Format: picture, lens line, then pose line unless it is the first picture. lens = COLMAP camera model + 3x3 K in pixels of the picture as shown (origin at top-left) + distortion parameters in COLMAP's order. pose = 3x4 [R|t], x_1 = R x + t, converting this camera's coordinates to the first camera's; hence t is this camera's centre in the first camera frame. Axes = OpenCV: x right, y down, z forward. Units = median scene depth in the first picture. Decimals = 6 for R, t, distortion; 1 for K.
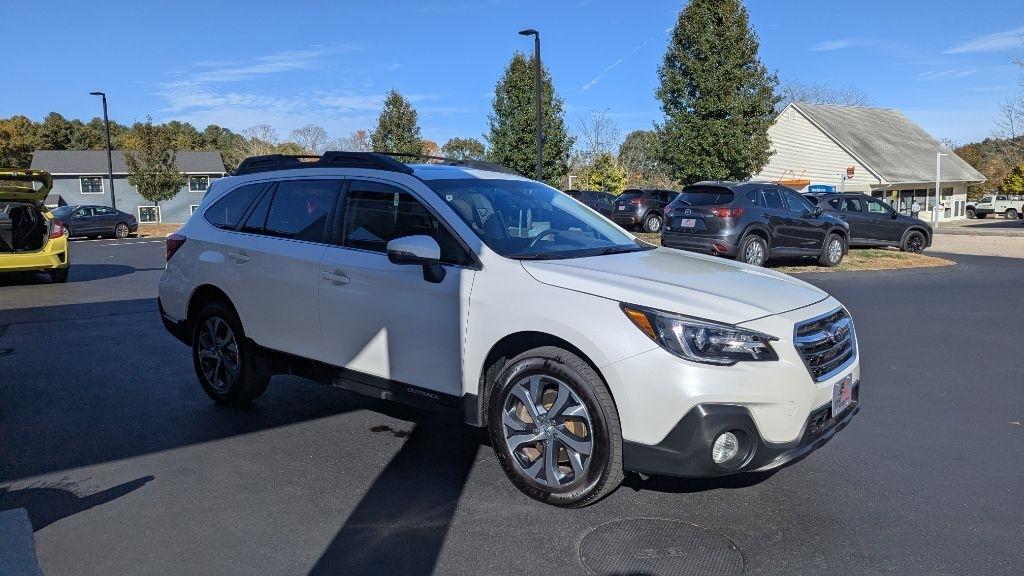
lens RADIAL K [[734.4, 0, 503.0], [0, 734.4, 291.7], [0, 0, 1]] dist [0.070744, -0.069474]
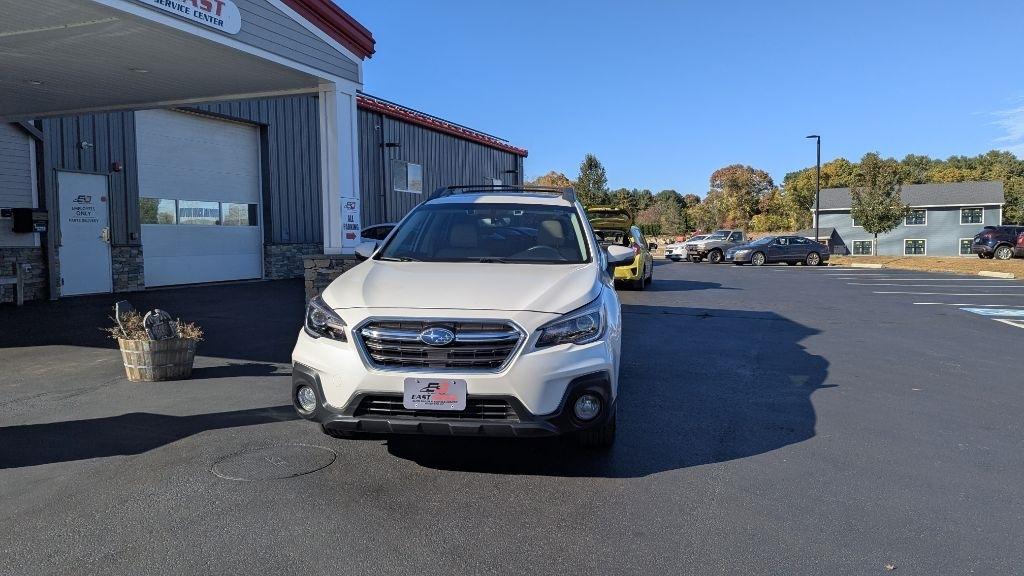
lens RADIAL K [[717.7, 0, 519.2], [0, 717.7, 294.9], [0, 0, 1]] dist [0.075614, -0.071619]
pose [[0.544471, 0.083337, -0.834630, 0.210262], [-0.115637, 0.993008, 0.023715, -0.006570], [0.830771, 0.083602, 0.550301, 0.078763]]
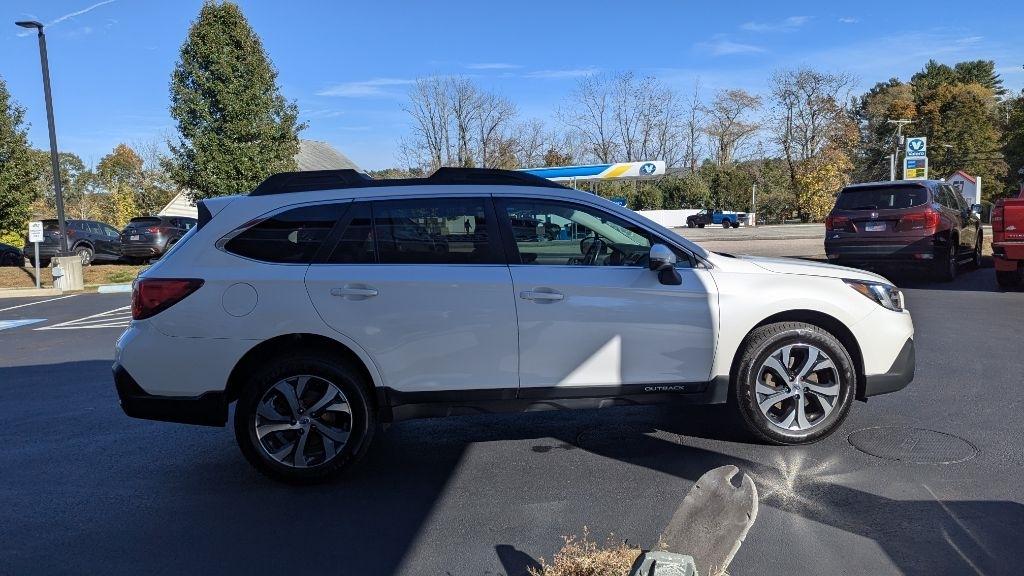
lens RADIAL K [[737.5, 0, 528.4], [0, 737.5, 283.6], [0, 0, 1]] dist [0.068221, -0.066573]
pose [[0.696293, -0.090887, 0.711980, -0.176003], [0.124042, 0.992263, 0.005357, -0.008091], [-0.706958, 0.084585, 0.702179, 0.061763]]
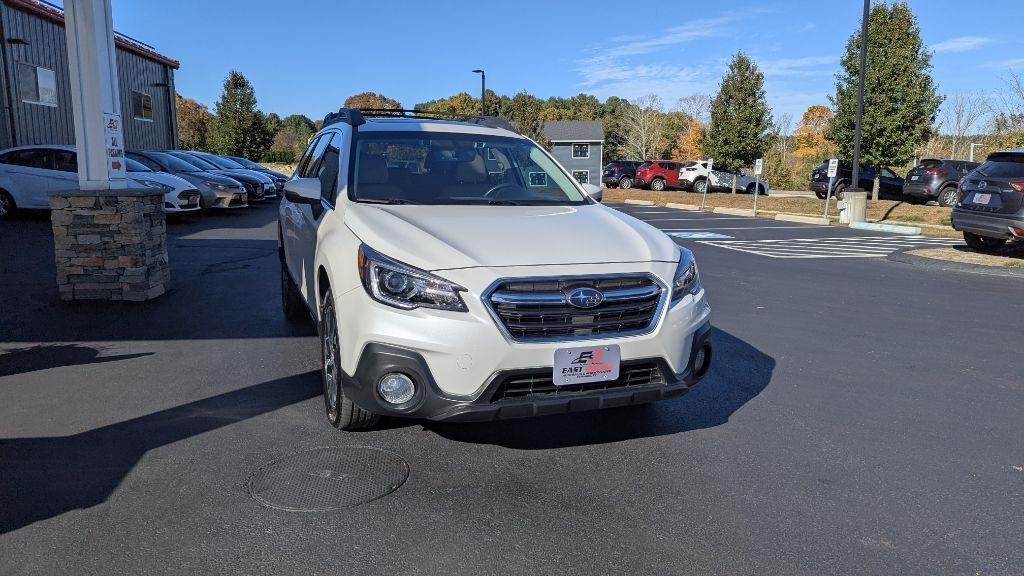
lens RADIAL K [[727.3, 0, 510.7], [0, 727.3, 282.9], [0, 0, 1]] dist [0.069555, -0.063821]
pose [[0.872195, 0.100701, -0.478681, 0.120977], [-0.085731, 0.994903, 0.053090, -0.000202], [0.481588, -0.005266, 0.876382, 0.026096]]
